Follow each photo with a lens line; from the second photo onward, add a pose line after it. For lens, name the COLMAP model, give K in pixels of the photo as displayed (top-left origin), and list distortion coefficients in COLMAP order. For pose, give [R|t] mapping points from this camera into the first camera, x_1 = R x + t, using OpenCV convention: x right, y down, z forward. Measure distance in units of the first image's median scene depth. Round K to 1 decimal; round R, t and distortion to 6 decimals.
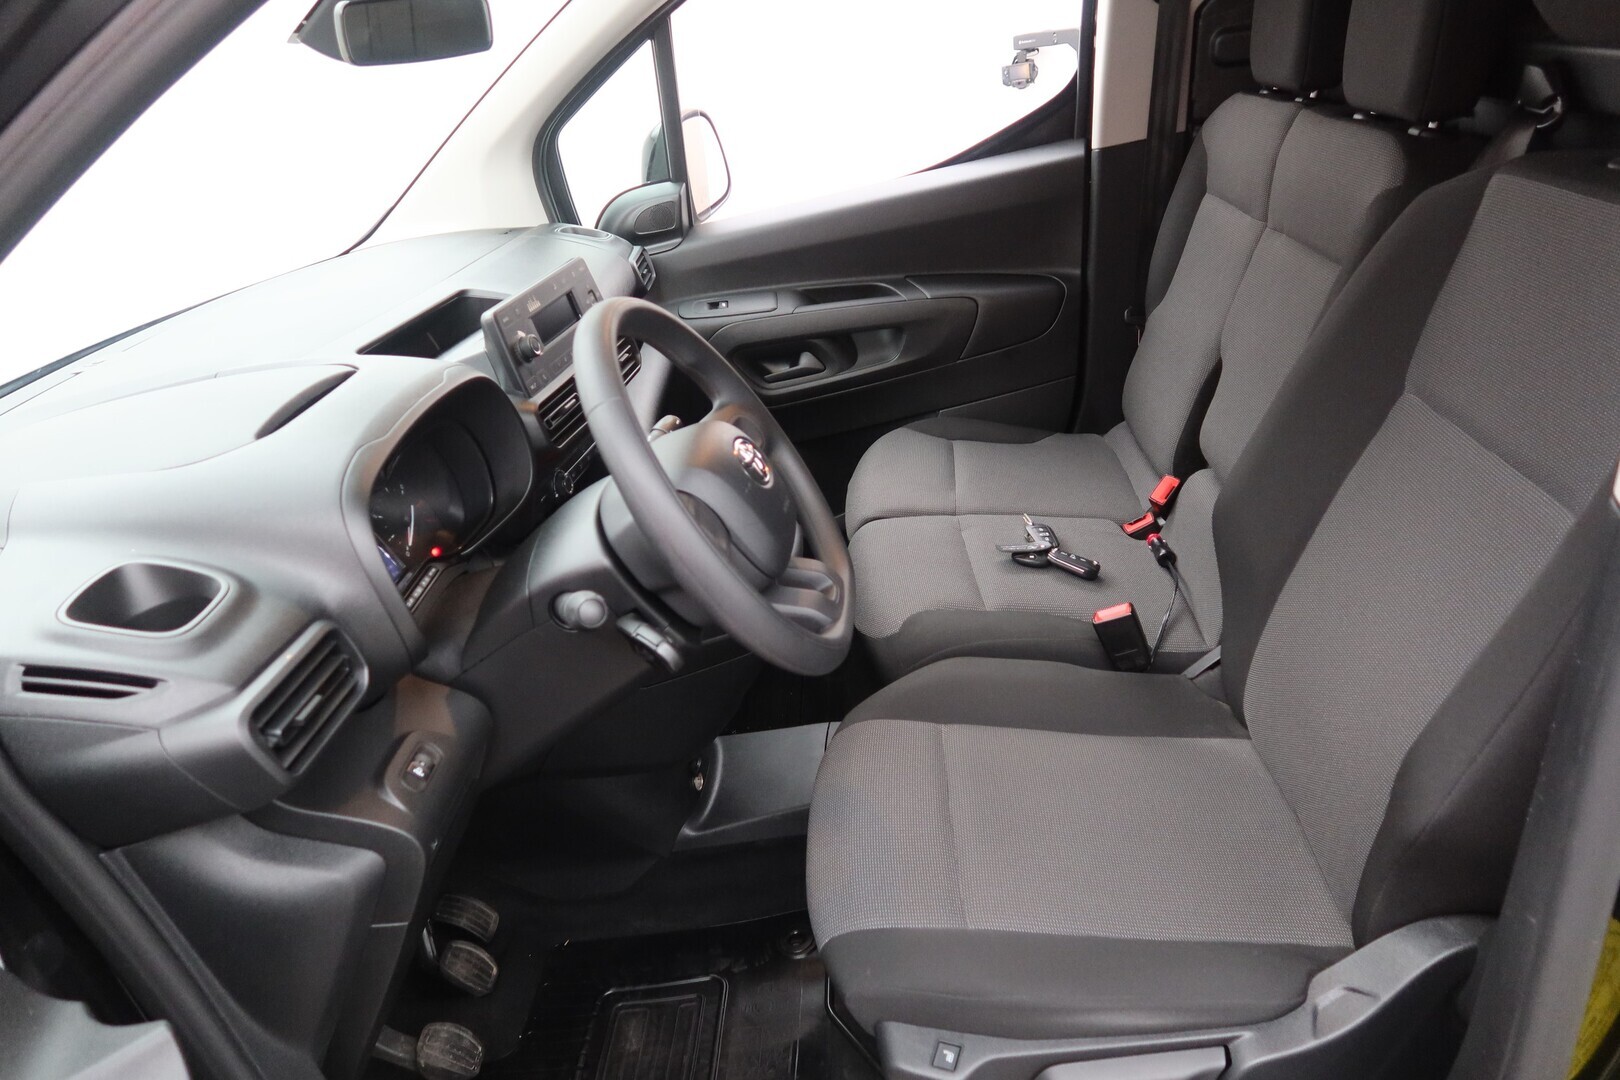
lens RADIAL K [[1157.0, 0, 810.0], [0, 1157.0, 540.0], [0, 0, 1]] dist [-0.010008, 0.041453]
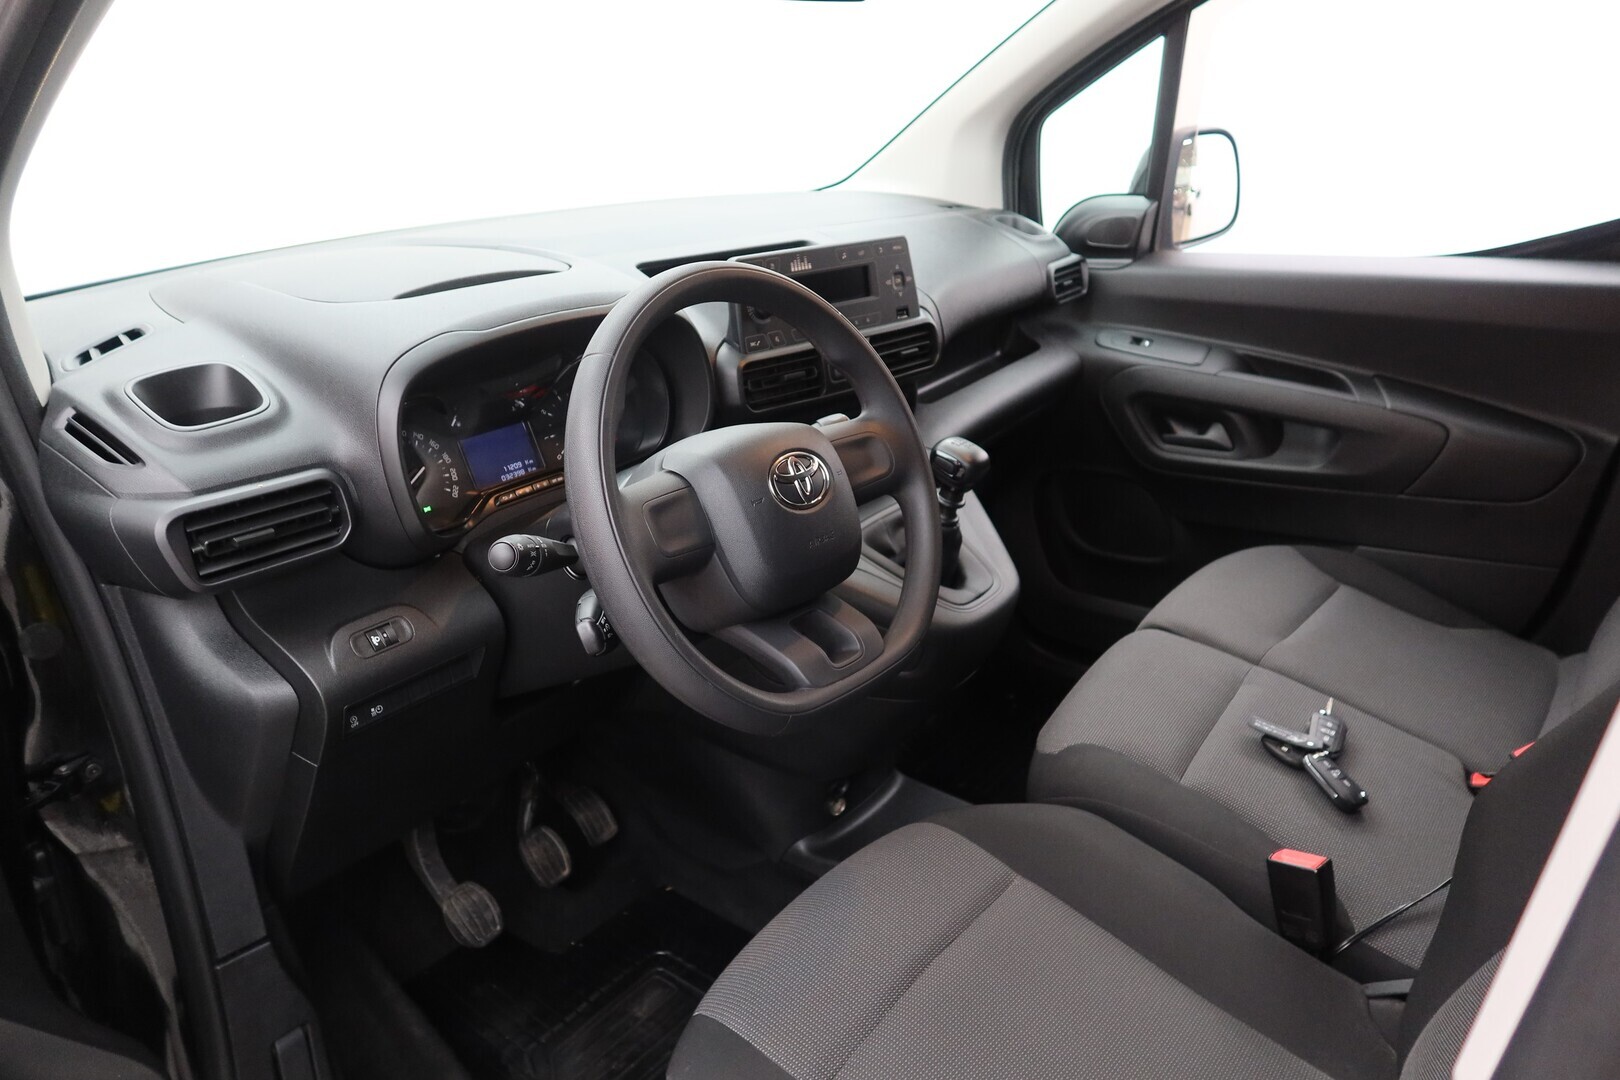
lens RADIAL K [[1157.0, 0, 810.0], [0, 1157.0, 540.0], [0, 0, 1]] dist [-0.010008, 0.041453]
pose [[0.797458, 0.366983, -0.478941, 0.244786], [-0.365476, 0.925377, 0.100524, -0.073125], [0.480091, 0.094877, 0.872073, 0.149126]]
